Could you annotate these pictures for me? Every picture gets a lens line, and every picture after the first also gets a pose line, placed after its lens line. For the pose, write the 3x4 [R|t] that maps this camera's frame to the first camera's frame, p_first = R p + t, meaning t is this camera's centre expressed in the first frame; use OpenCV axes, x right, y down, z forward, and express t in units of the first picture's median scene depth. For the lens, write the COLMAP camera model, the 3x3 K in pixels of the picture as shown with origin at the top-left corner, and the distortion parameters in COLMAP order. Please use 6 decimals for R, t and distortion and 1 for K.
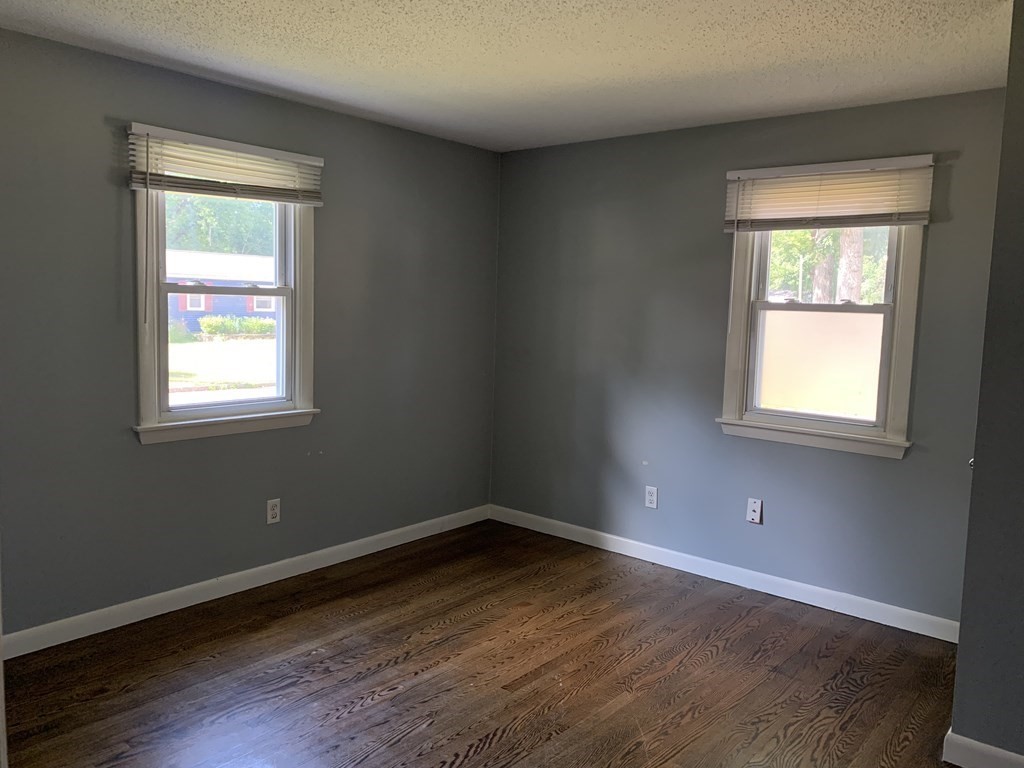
lens RADIAL K [[805.7, 0, 522.8], [0, 805.7, 386.4], [0, 0, 1]] dist [0.064575, -0.027627]
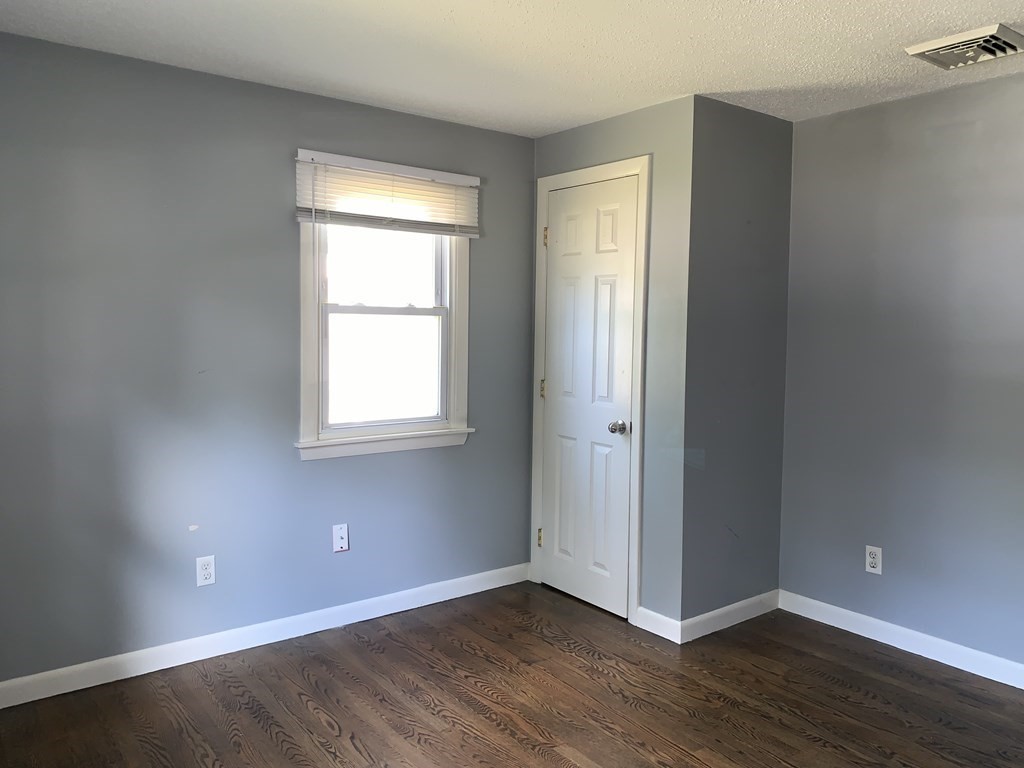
lens RADIAL K [[805.7, 0, 521.6], [0, 805.7, 376.2], [0, 0, 1]] dist [0.064575, -0.027627]
pose [[0.219162, -0.094694, 0.971082, -0.540585], [0.093589, 0.992730, 0.075683, -0.074959], [-0.971190, 0.074296, 0.226431, 0.614809]]
